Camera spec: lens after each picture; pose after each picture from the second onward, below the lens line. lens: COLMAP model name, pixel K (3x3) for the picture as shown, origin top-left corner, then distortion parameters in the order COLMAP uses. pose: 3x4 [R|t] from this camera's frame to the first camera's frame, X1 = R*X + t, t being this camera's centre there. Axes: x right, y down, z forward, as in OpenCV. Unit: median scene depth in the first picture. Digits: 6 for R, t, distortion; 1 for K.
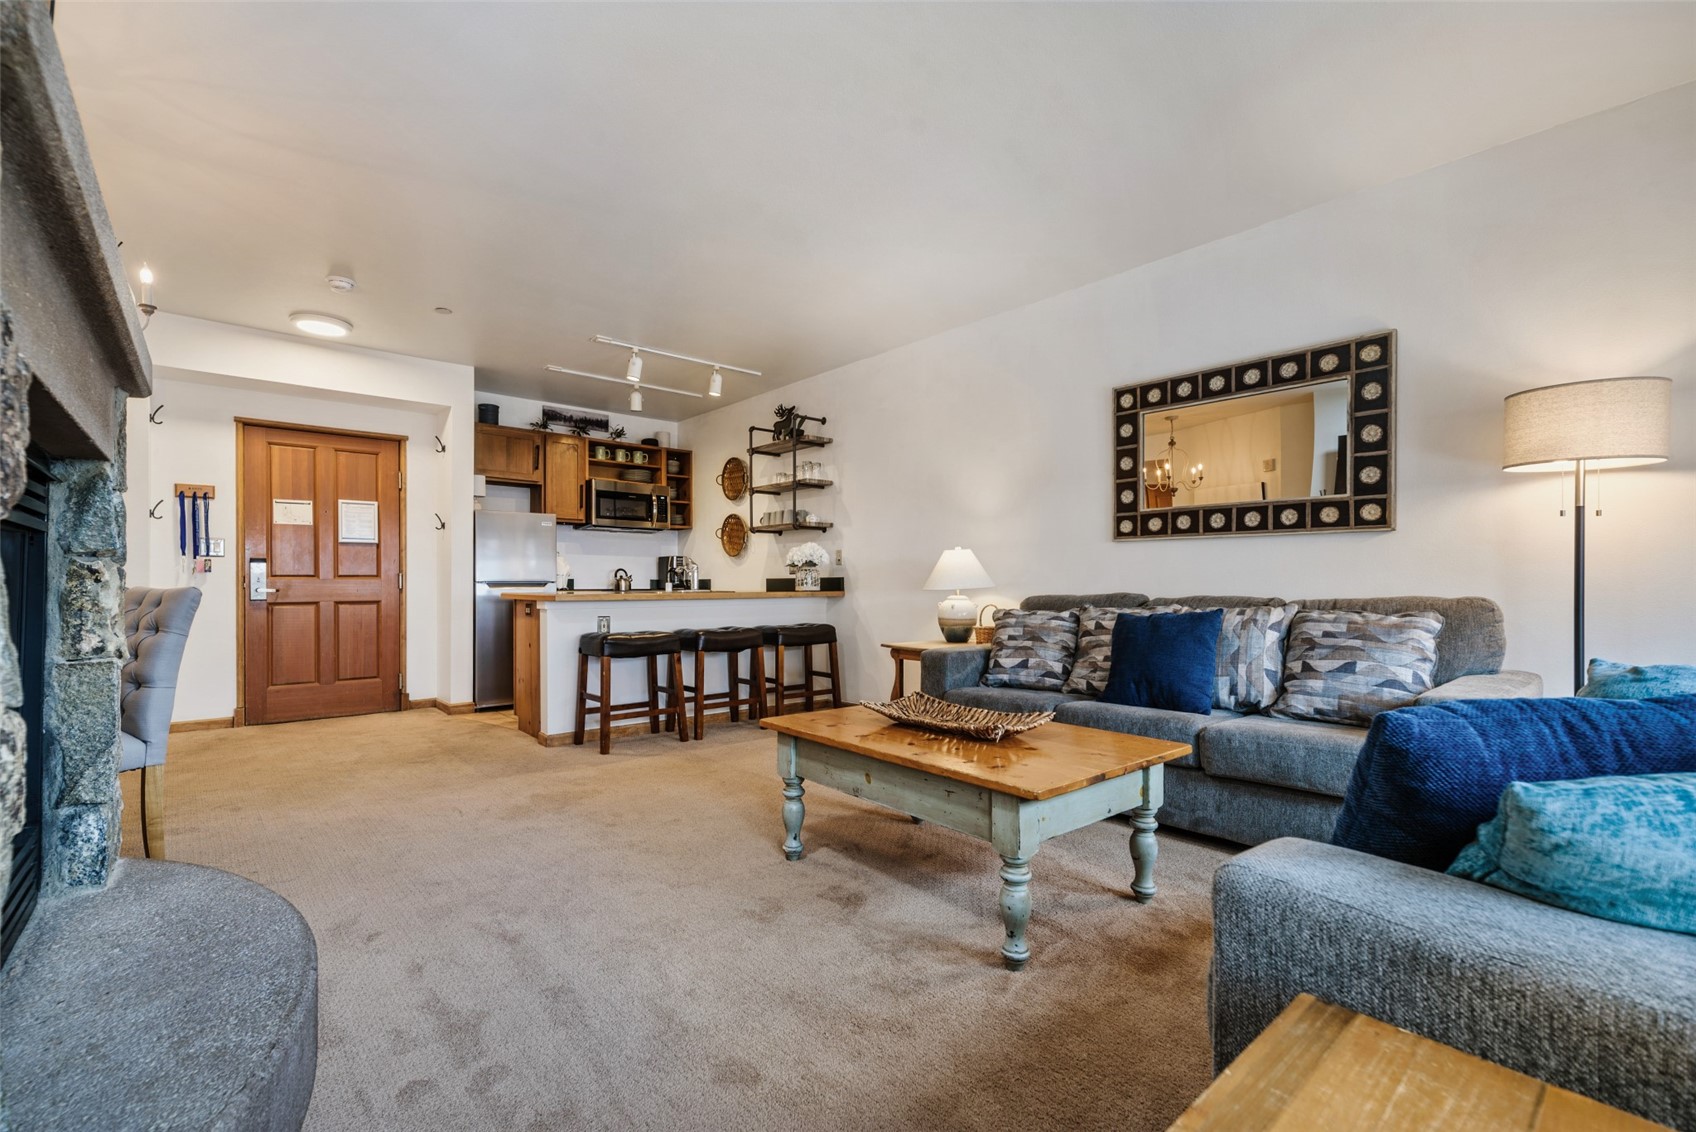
lens RADIAL K [[744.6, 0, 838.1], [0, 744.6, 593.2], [0, 0, 1]] dist [0.009188, 0.000837]
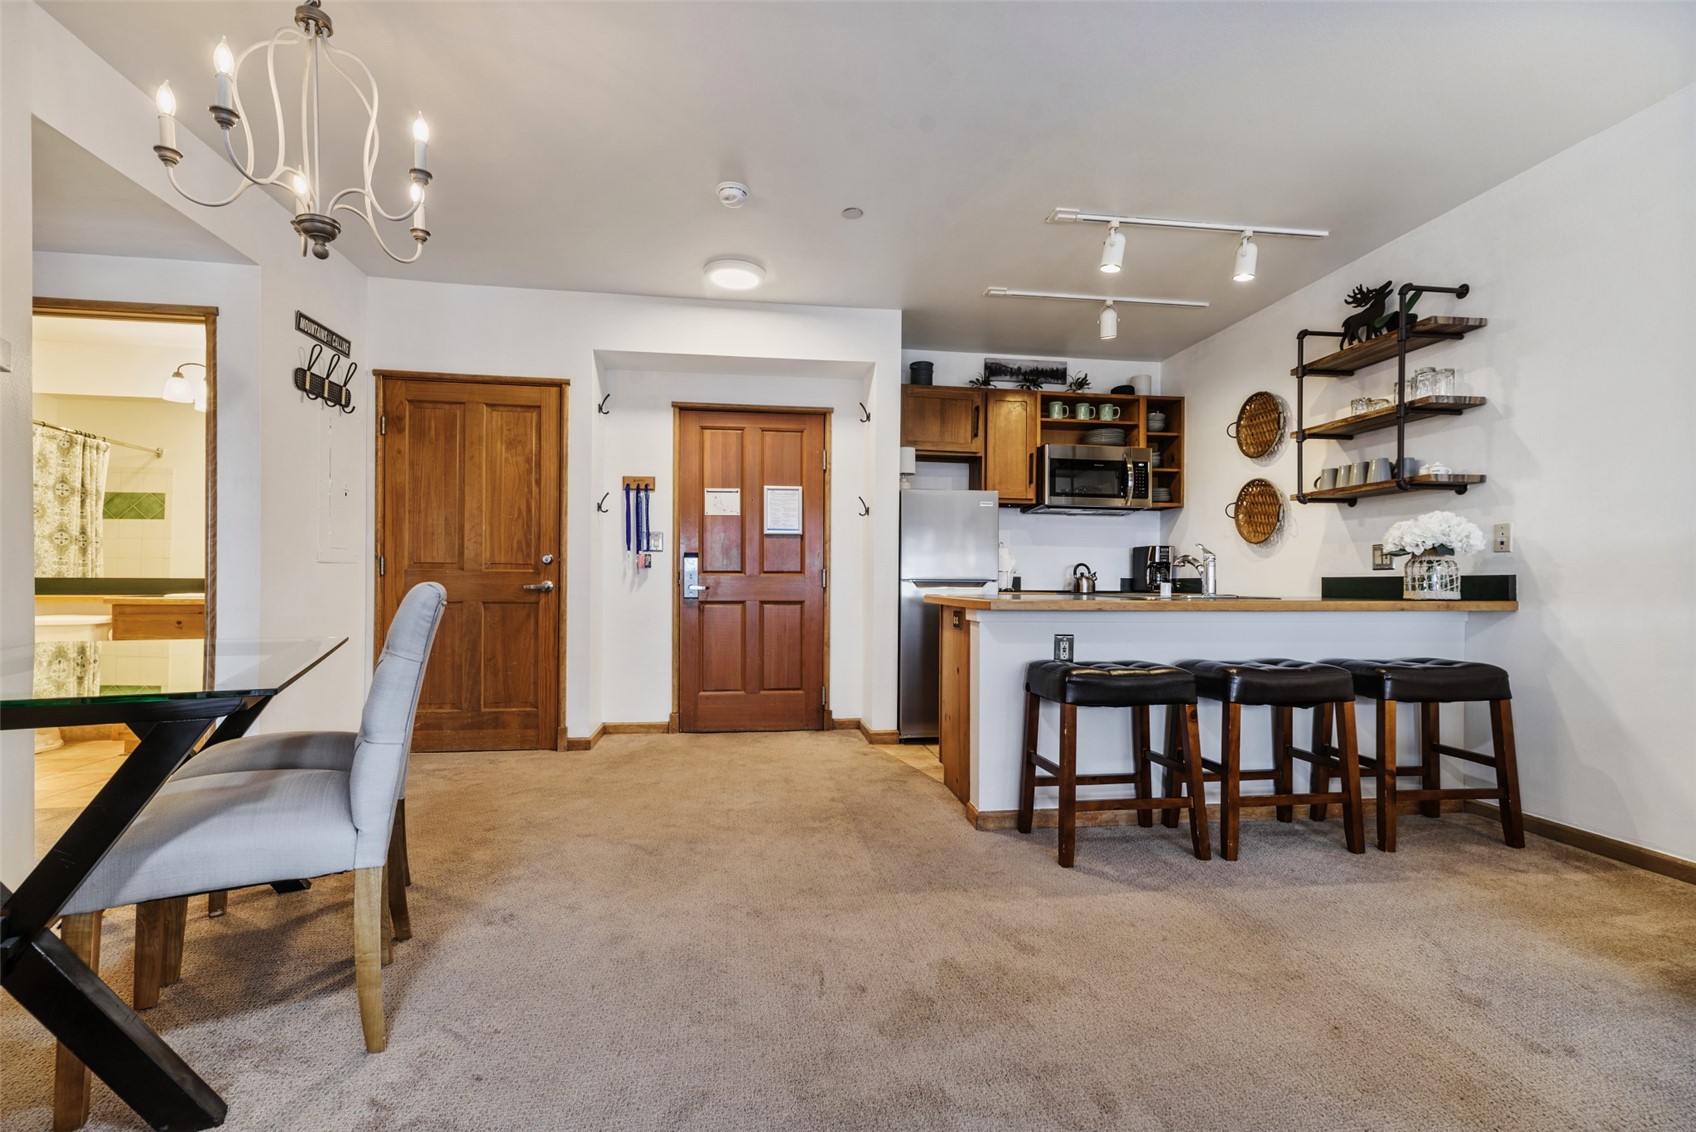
lens RADIAL K [[727.6, 0, 848.0], [0, 727.6, 566.0], [0, 0, 1]] dist [0.008761, 0.000102]
pose [[0.838361, -0.004438, -0.545097, -0.109876], [-0.015604, 0.999362, -0.032136, -0.003979], [0.544891, 0.035447, 0.837757, 0.318394]]
